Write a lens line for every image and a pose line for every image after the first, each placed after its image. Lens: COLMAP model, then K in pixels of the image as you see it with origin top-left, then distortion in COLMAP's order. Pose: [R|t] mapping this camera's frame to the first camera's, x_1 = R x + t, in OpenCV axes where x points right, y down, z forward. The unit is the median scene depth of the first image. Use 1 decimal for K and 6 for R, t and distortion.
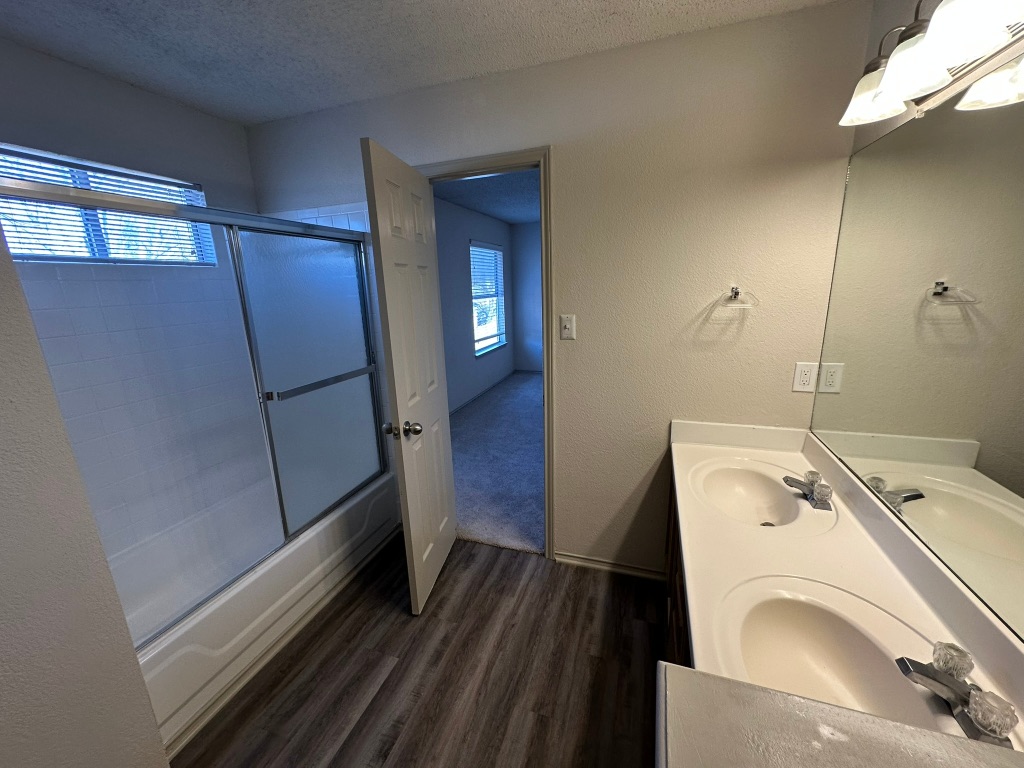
lens RADIAL K [[407.9, 0, 512.0], [0, 407.9, 384.0], [0, 0, 1]] dist [-0.002188, 0.000122]
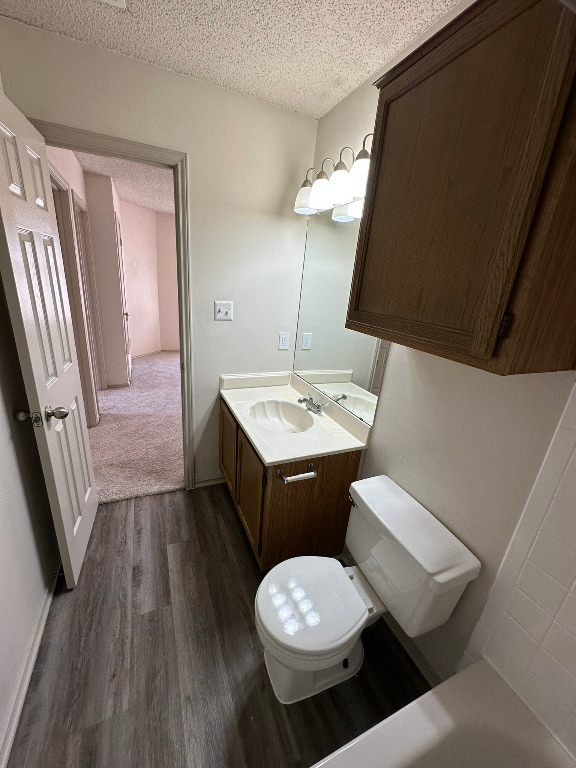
lens RADIAL K [[305.9, 0, 288.0], [0, 305.9, 384.0], [0, 0, 1]] dist [-0.002188, 0.000122]
pose [[0.726127, -0.133723, 0.674432, -0.288739], [0.056454, 0.989188, 0.135349, -0.019276], [-0.685239, -0.060206, 0.725825, 0.083746]]
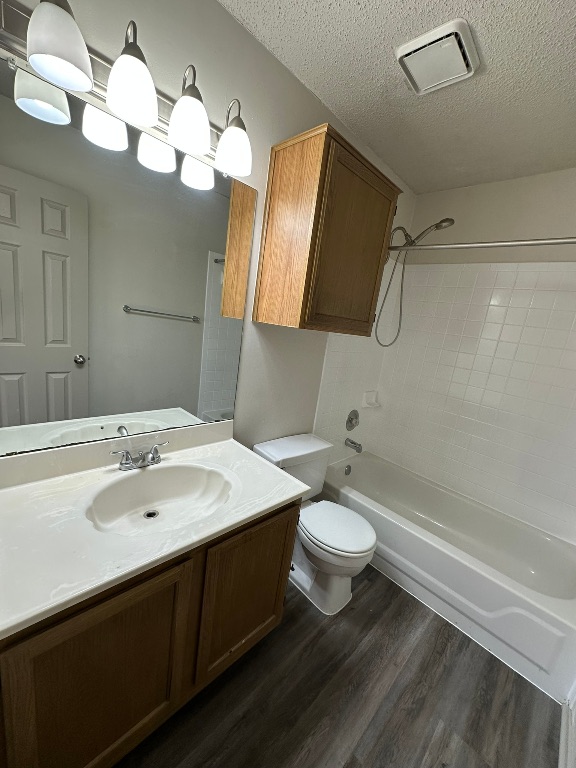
lens RADIAL K [[305.9, 0, 288.0], [0, 305.9, 384.0], [0, 0, 1]] dist [-0.002188, 0.000122]
pose [[-0.892145, -0.190093, 0.409807, 0.156280], [-0.008009, 0.913670, 0.406378, -0.365820], [-0.451677, 0.359266, -0.816649, 1.944253]]
